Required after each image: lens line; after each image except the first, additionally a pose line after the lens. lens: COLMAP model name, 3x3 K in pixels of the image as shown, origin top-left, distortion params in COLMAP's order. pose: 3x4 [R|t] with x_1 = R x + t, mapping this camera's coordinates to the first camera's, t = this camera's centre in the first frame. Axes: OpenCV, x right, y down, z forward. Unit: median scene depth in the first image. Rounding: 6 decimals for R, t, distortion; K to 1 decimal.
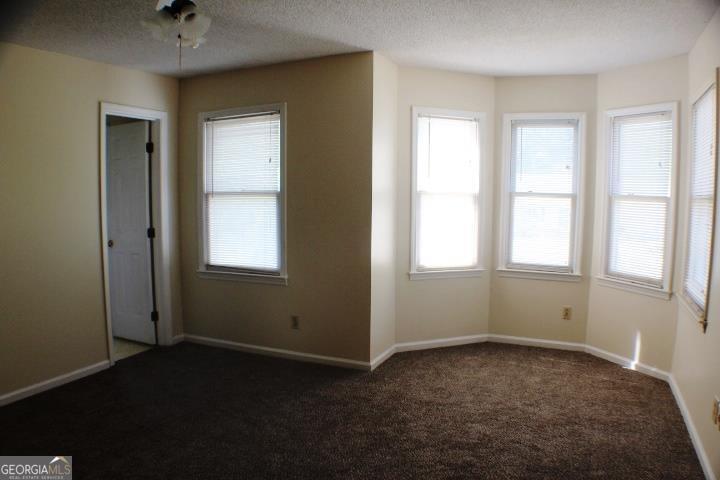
lens RADIAL K [[539.7, 0, 360.3], [0, 539.7, 251.4], [0, 0, 1]] dist [-0.213512, 0.080037]
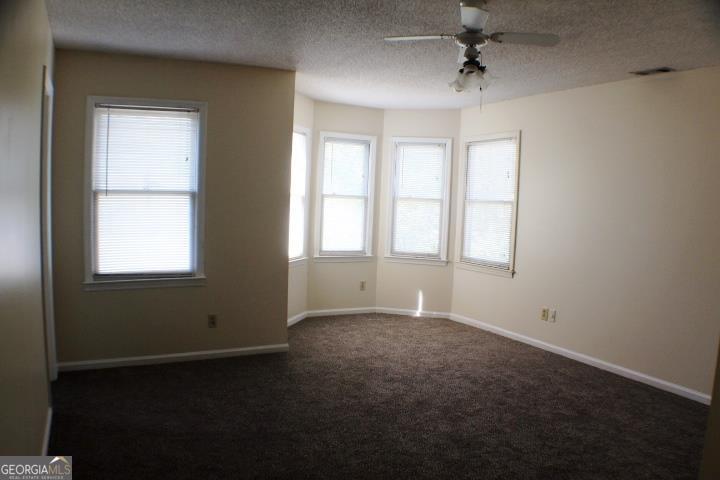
lens RADIAL K [[539.7, 0, 360.3], [0, 539.7, 251.4], [0, 0, 1]] dist [-0.213512, 0.080037]
pose [[0.608739, -0.062241, 0.790925, -0.736228], [0.058168, 0.997736, 0.033747, -0.016263], [-0.791235, 0.025464, 0.610982, 0.167993]]
